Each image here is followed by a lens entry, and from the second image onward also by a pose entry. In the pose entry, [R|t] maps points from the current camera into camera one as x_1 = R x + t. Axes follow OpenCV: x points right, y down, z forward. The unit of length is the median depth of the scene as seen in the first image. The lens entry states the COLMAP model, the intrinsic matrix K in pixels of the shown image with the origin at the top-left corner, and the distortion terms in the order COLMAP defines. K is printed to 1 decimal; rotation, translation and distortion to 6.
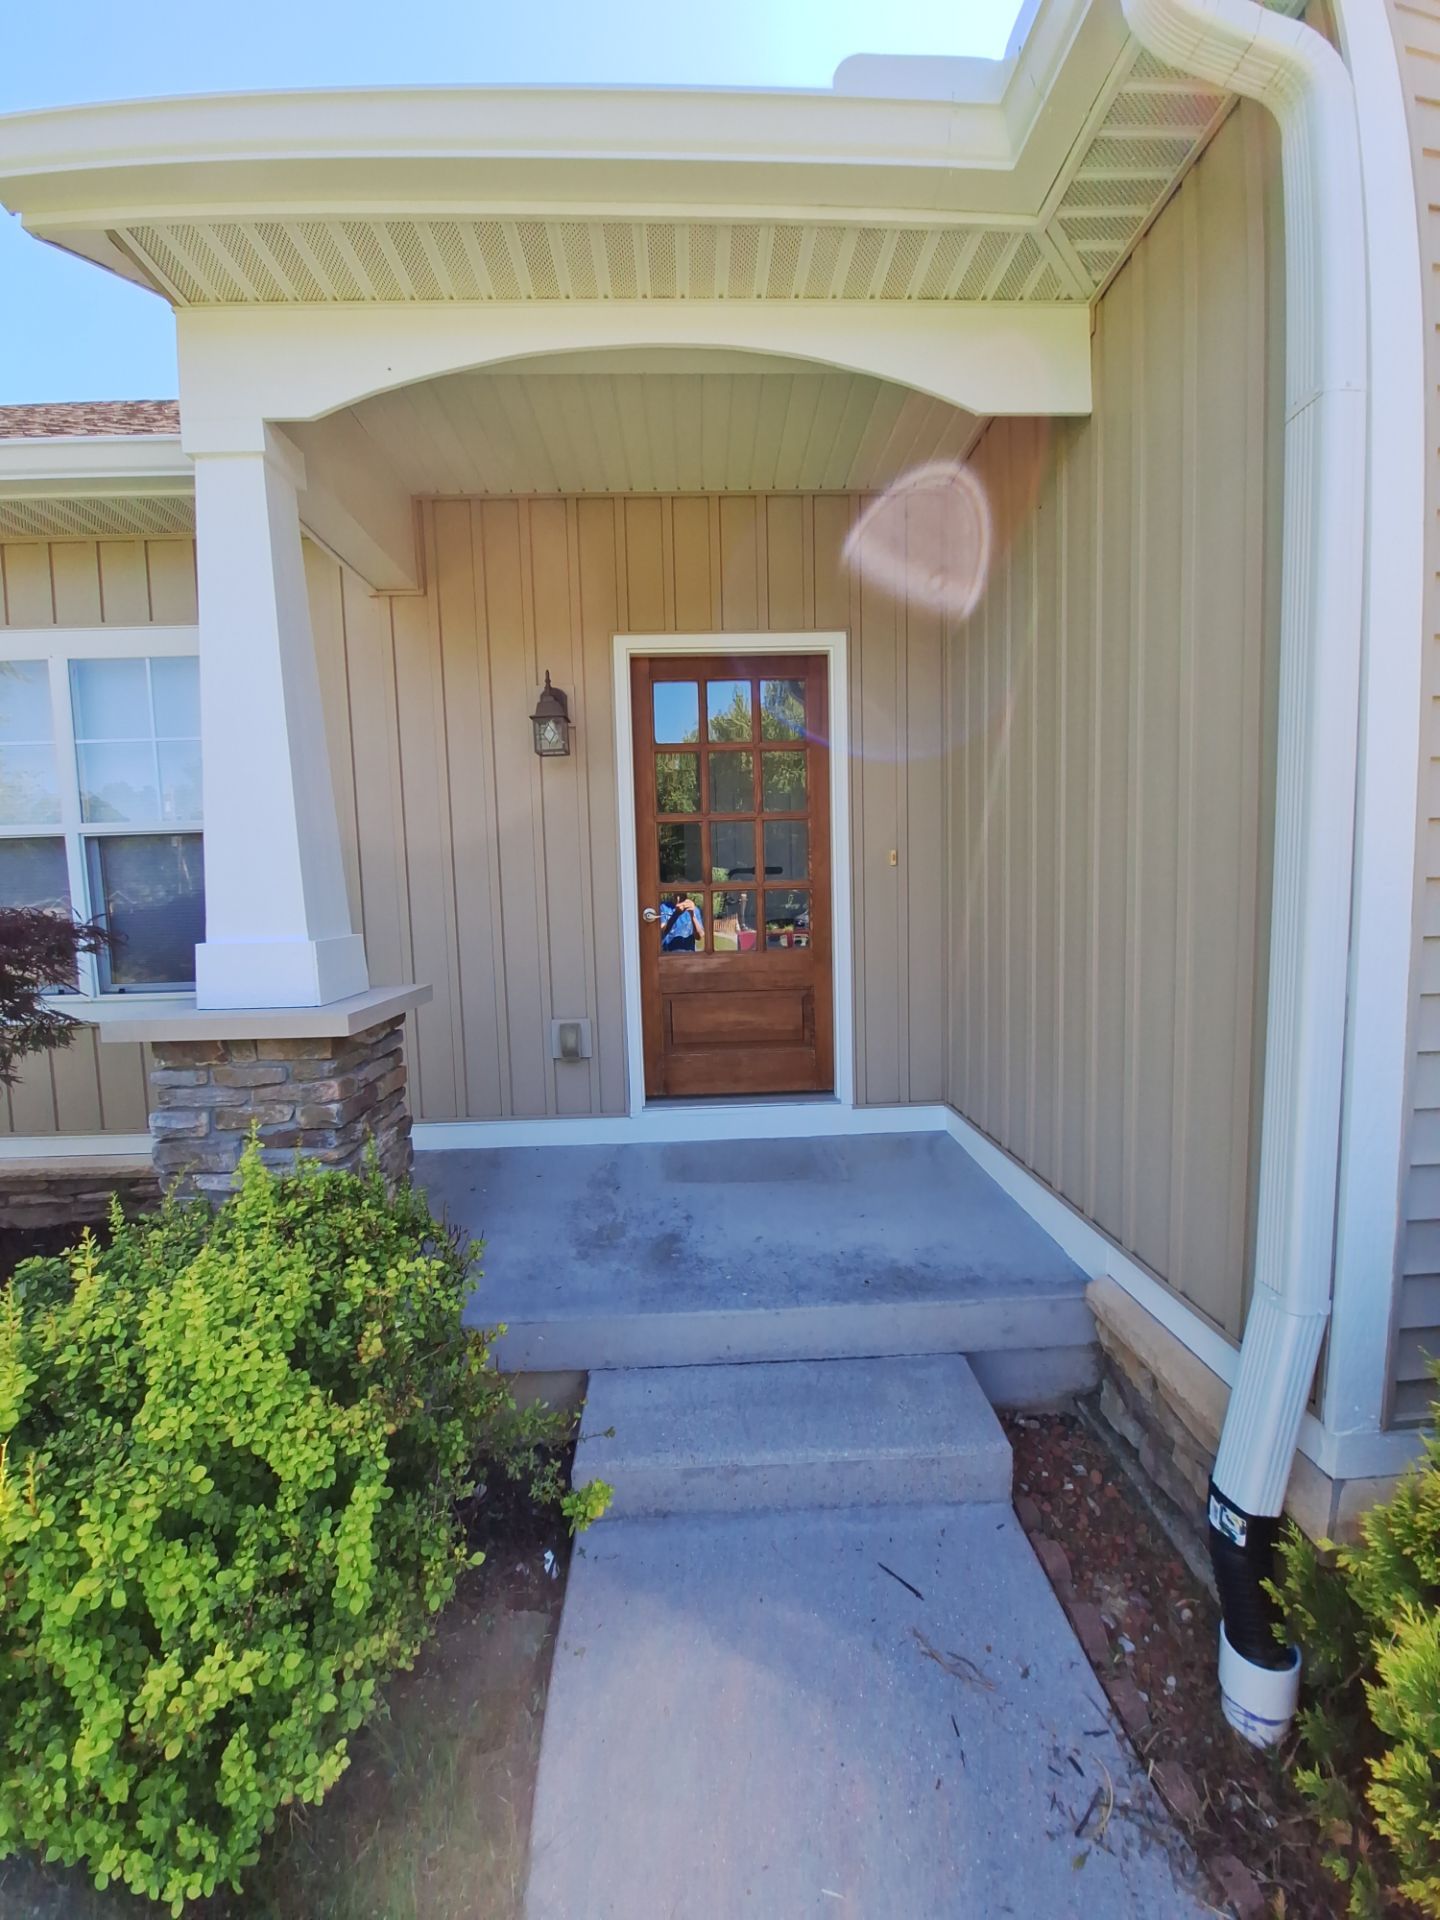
lens RADIAL K [[755.4, 0, 718.8], [0, 755.4, 953.6], [0, 0, 1]] dist [-0.013306, -0.001225]
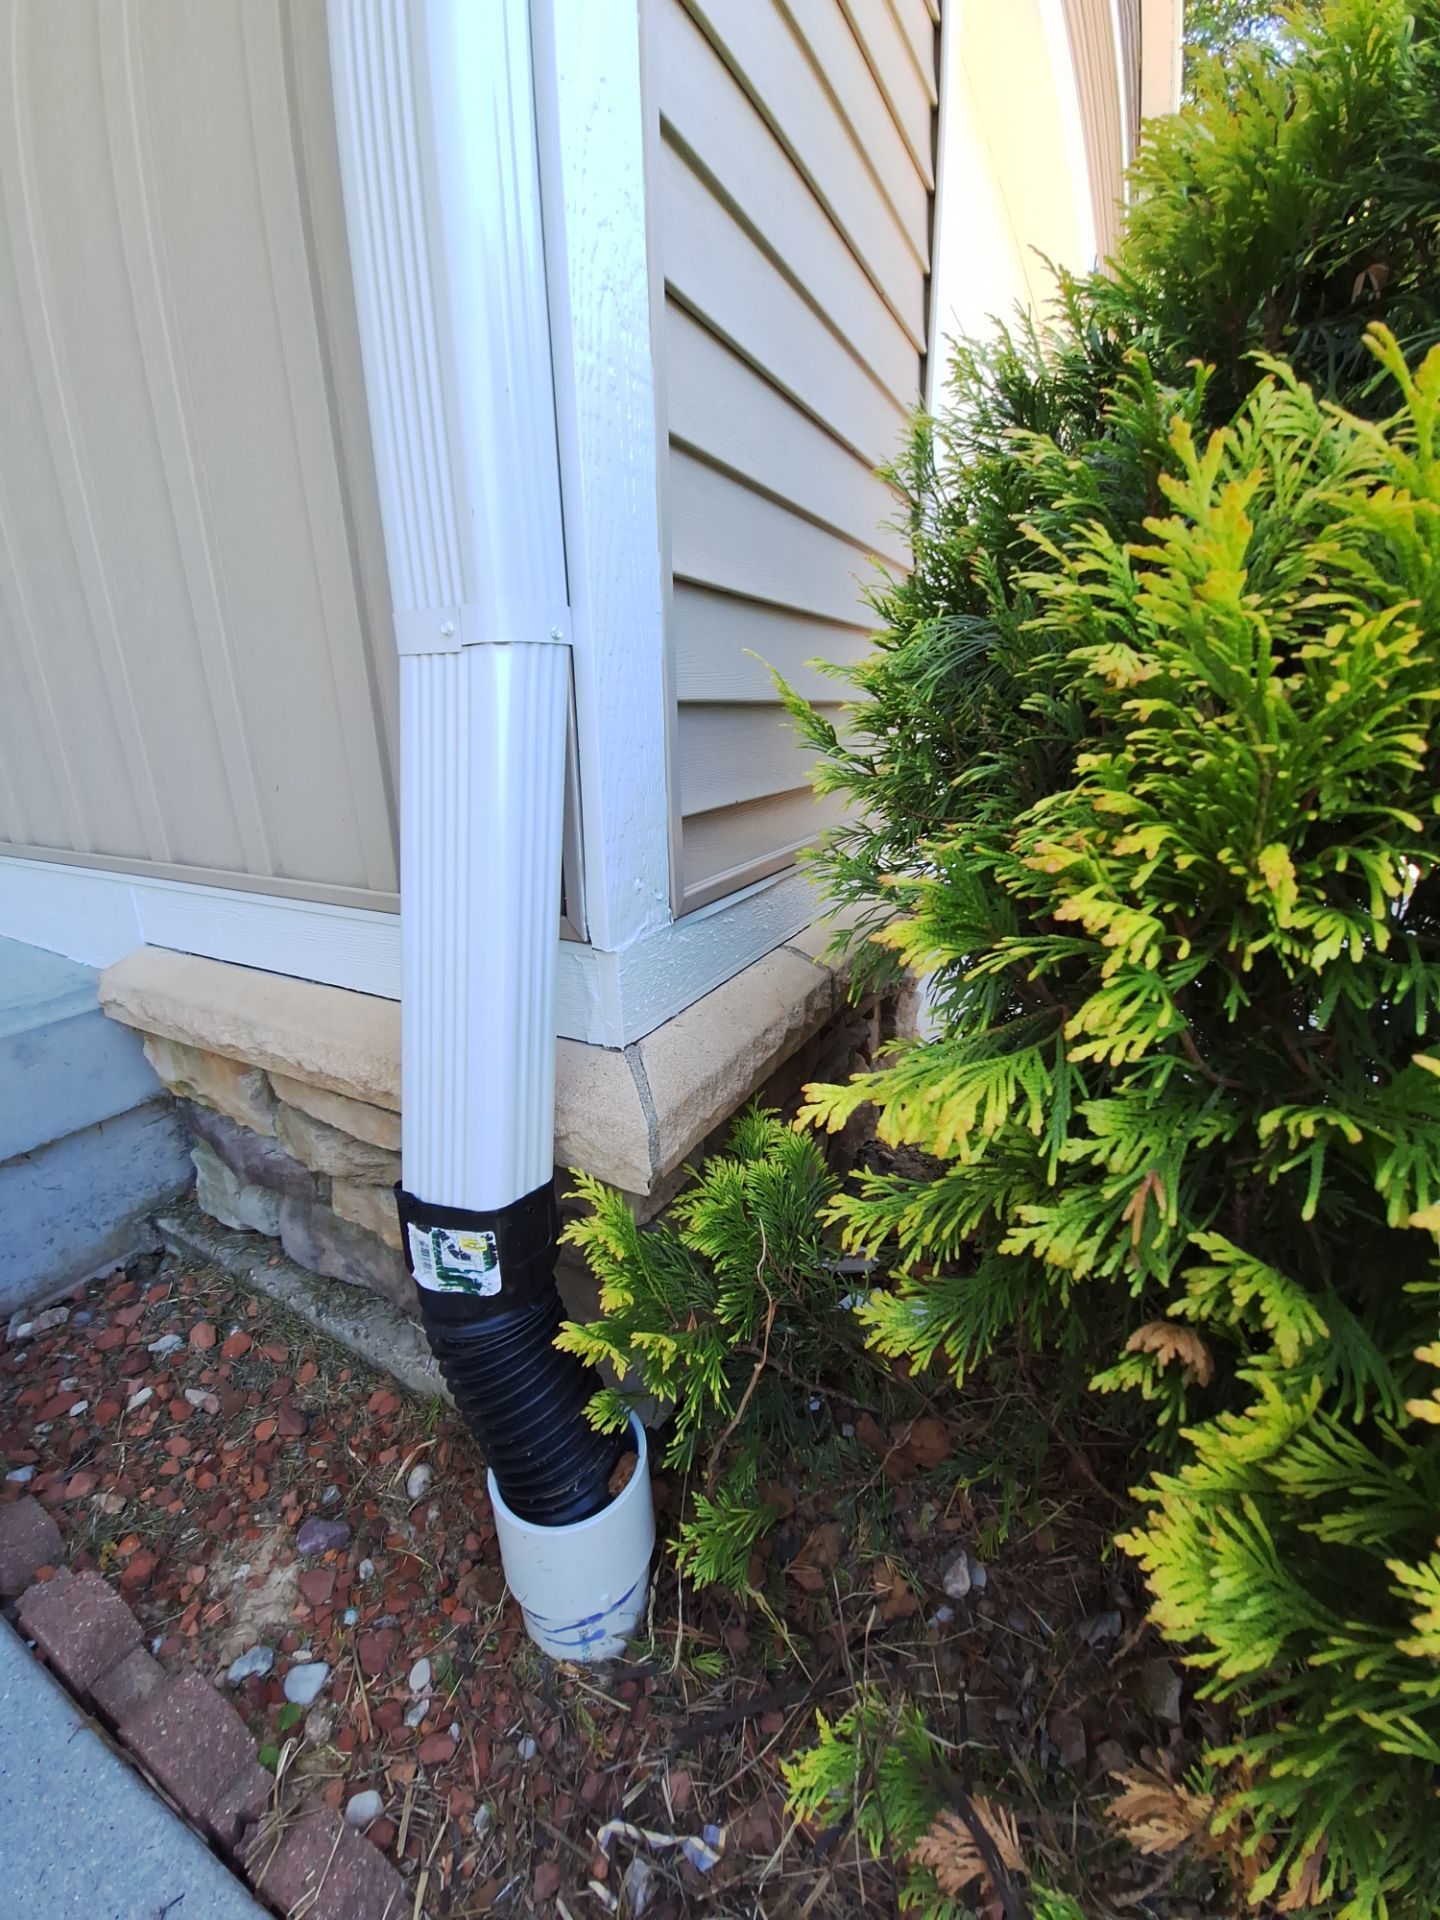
lens RADIAL K [[755.4, 0, 725.7], [0, 755.4, 959.7], [0, 0, 1]] dist [-0.013306, -0.001225]
pose [[0.495179, -0.255641, 0.830328, 0.374664], [0.074049, 0.964670, 0.252842, 0.419876], [-0.865630, -0.063718, 0.496614, 0.554552]]
